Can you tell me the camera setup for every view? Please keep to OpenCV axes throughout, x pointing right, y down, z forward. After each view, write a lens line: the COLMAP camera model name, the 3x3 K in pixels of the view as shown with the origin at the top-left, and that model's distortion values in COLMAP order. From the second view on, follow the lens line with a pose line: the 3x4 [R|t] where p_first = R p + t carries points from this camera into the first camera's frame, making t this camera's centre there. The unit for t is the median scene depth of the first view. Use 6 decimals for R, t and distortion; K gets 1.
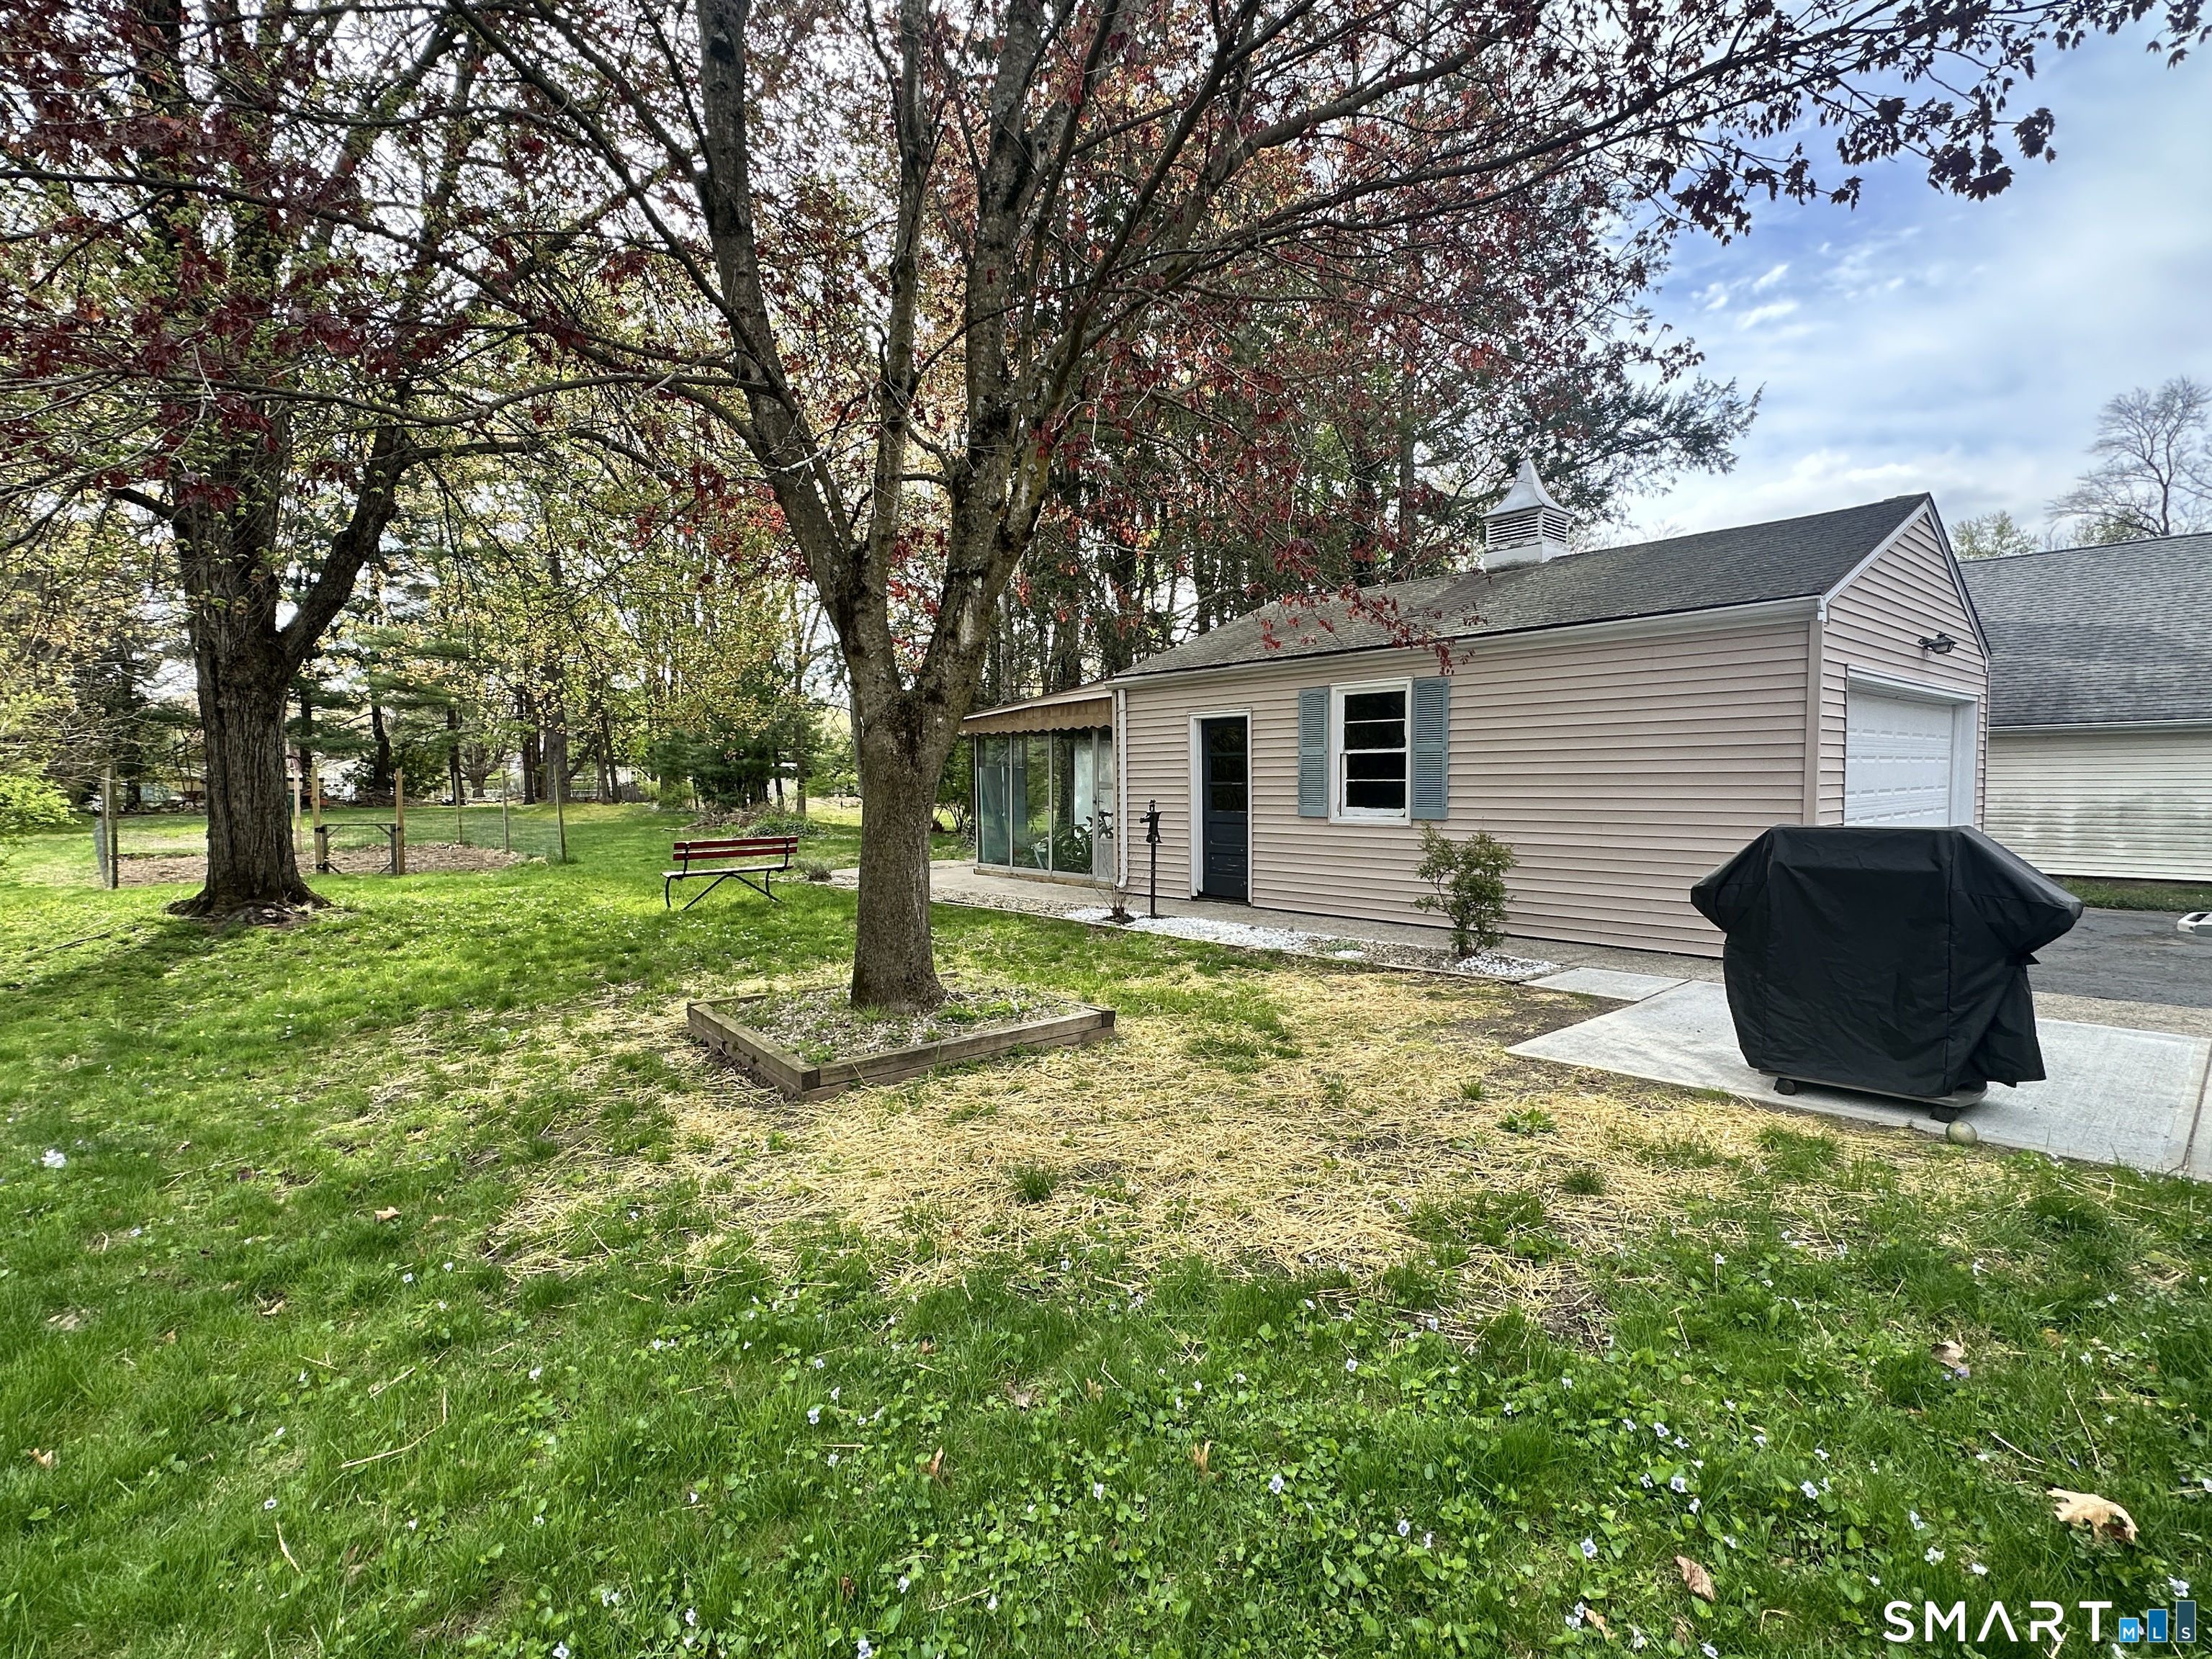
lens RADIAL K [[1042.7, 0, 1108.7], [0, 1042.7, 837.1], [0, 0, 1]] dist [-0.000737, -0.000096]
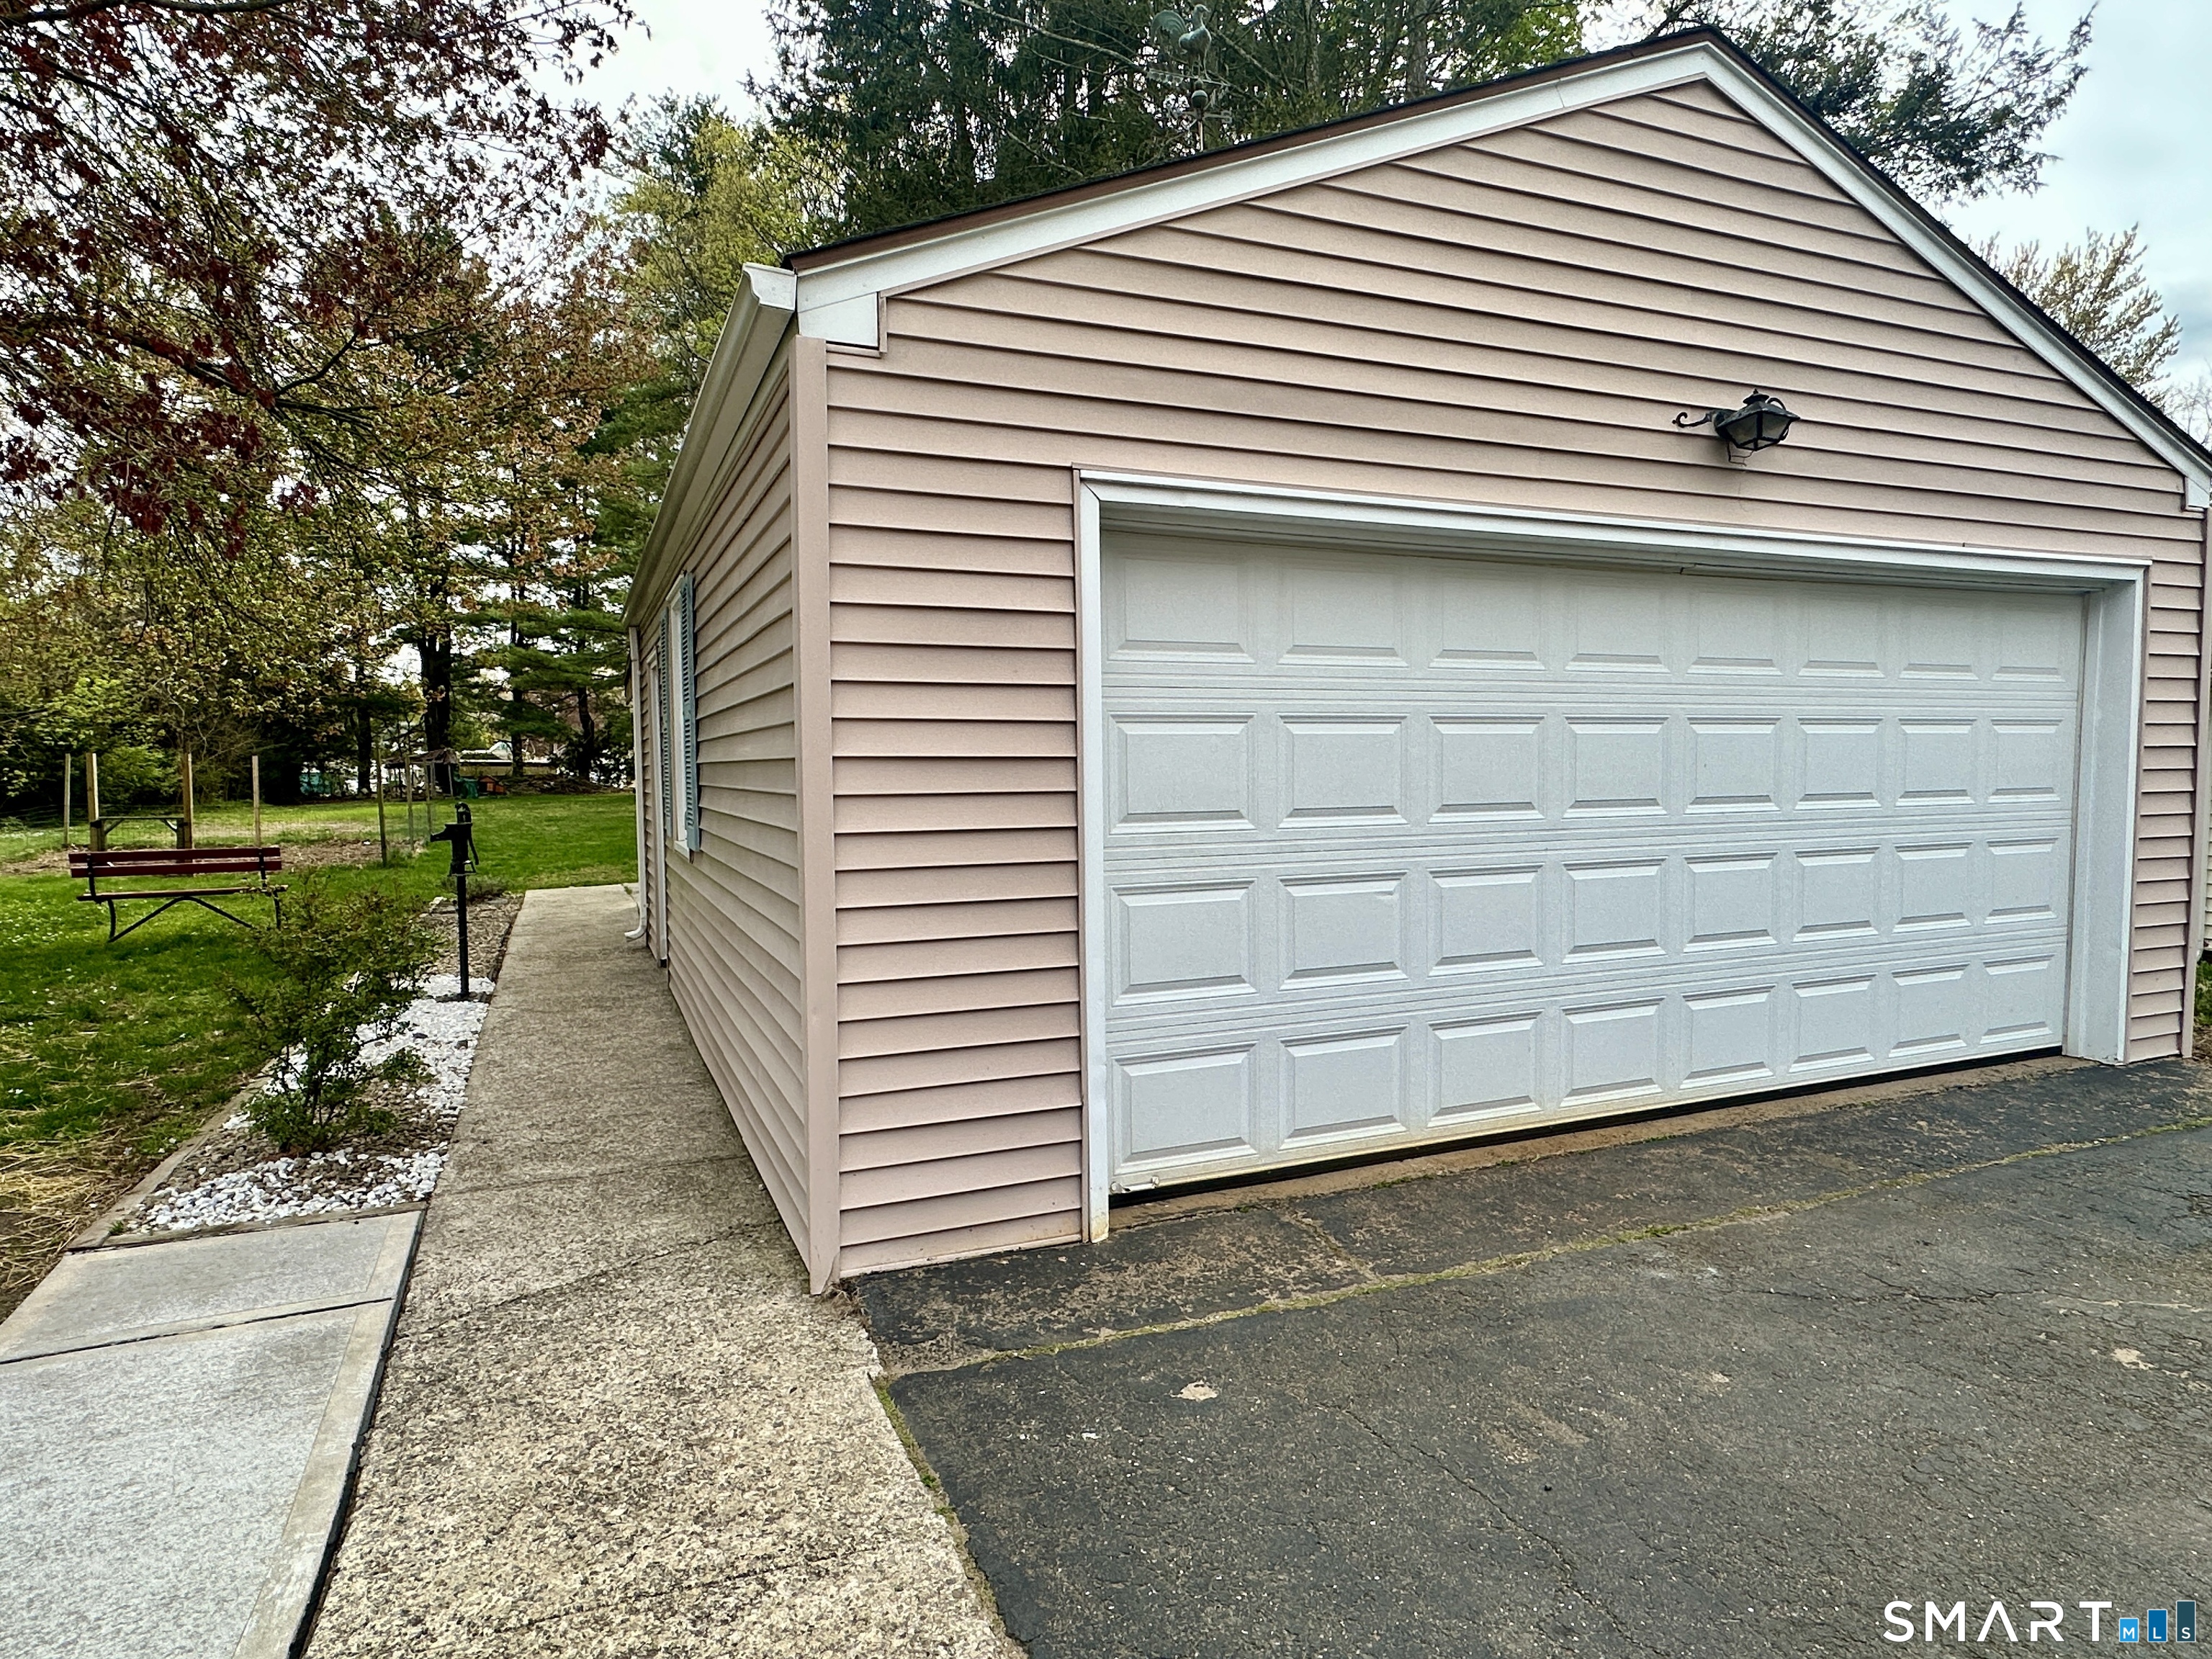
lens RADIAL K [[1264.3, 0, 1104.9], [0, 1264.3, 827.4], [0, 0, 1]] dist [-0.001219, -0.000125]
pose [[0.952053, 0.019878, -0.305286, 0.446414], [-0.019376, 0.999801, 0.004673, -0.024134], [0.305318, 0.001466, 0.952249, 0.311586]]
